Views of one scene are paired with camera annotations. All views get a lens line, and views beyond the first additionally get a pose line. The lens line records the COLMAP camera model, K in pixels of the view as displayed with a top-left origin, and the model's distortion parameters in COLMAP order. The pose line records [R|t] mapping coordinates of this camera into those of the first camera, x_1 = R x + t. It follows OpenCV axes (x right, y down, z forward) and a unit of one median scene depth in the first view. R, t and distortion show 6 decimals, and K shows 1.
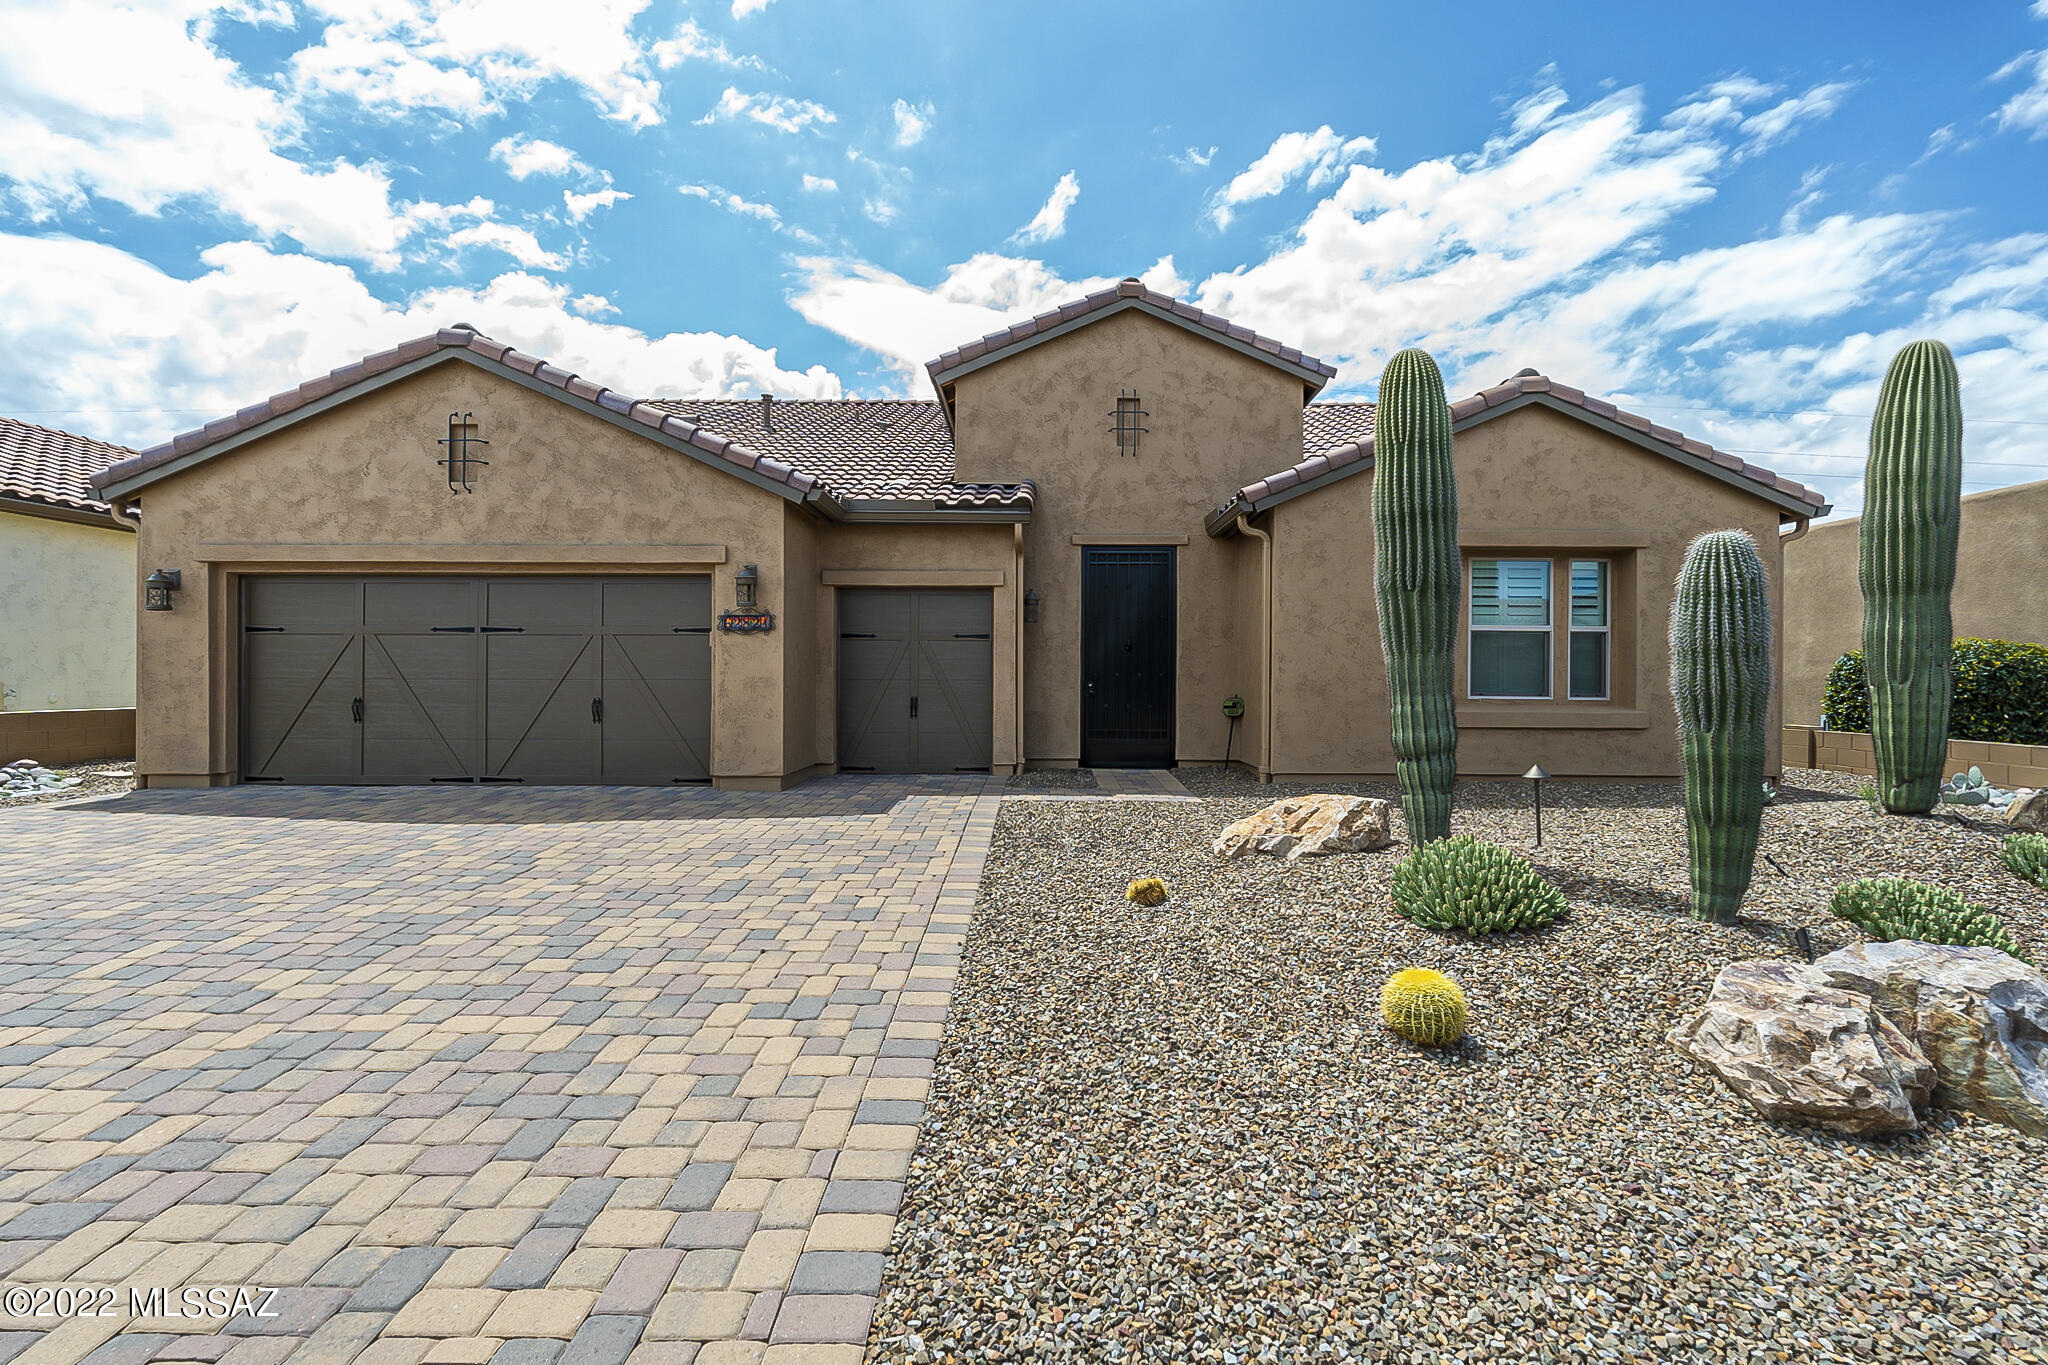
lens RADIAL K [[916.7, 0, 1011.7], [0, 916.7, 682.1], [0, 0, 1]] dist [0.012040, -0.003062]
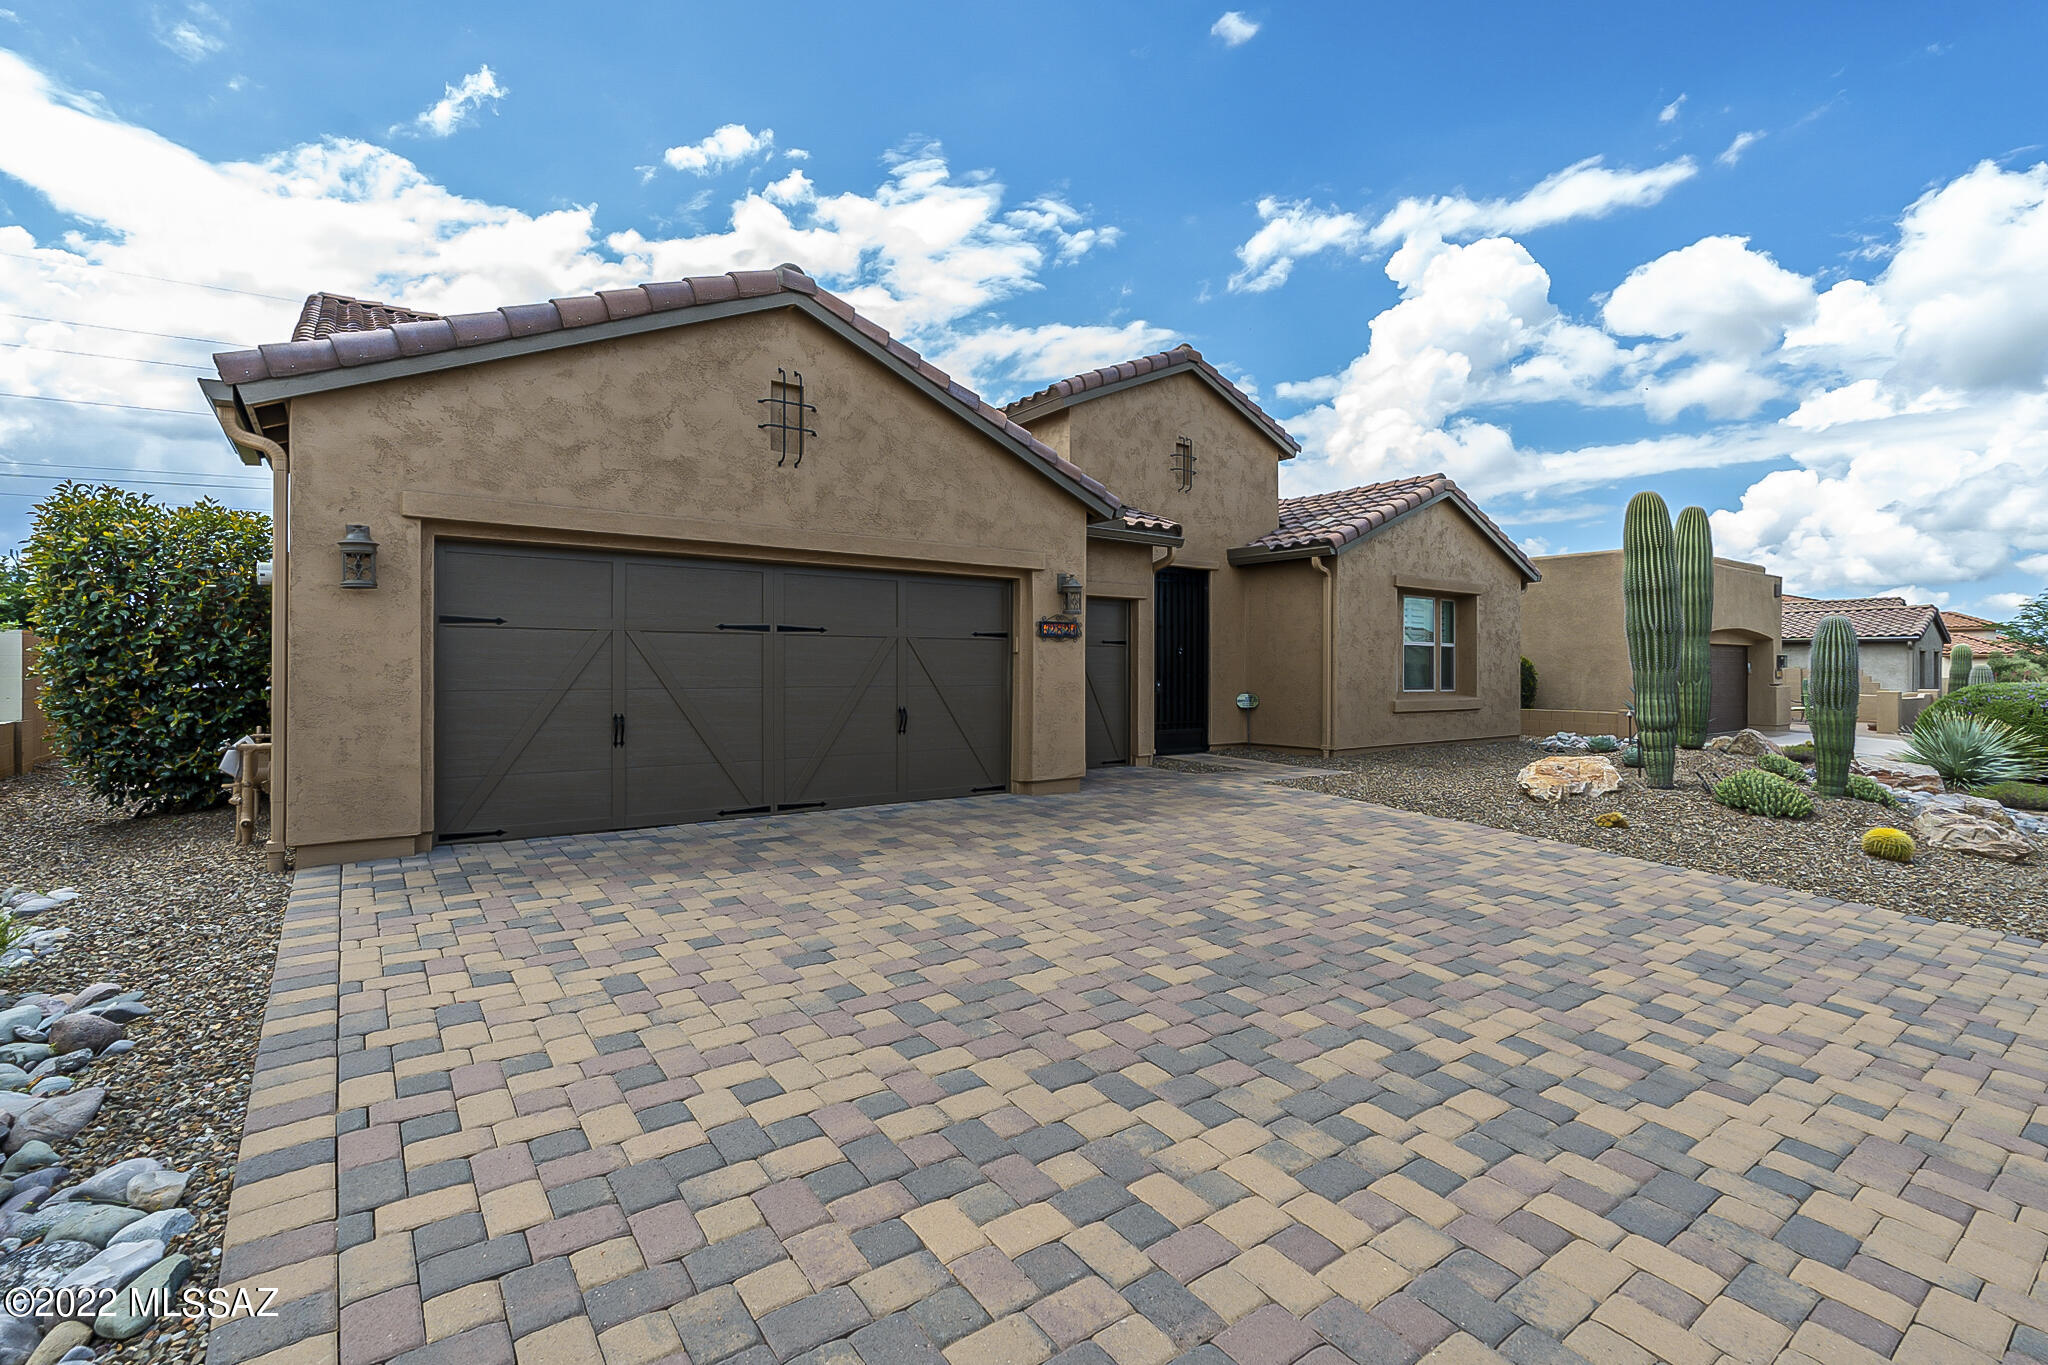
lens RADIAL K [[916.7, 0, 1010.2], [0, 916.7, 670.9], [0, 0, 1]] dist [0.012040, -0.003062]
pose [[0.805202, -0.002686, 0.592995, -0.921302], [0.002141, 0.999996, 0.001623, -0.019603], [-0.592997, -0.000037, 0.805205, 0.205406]]
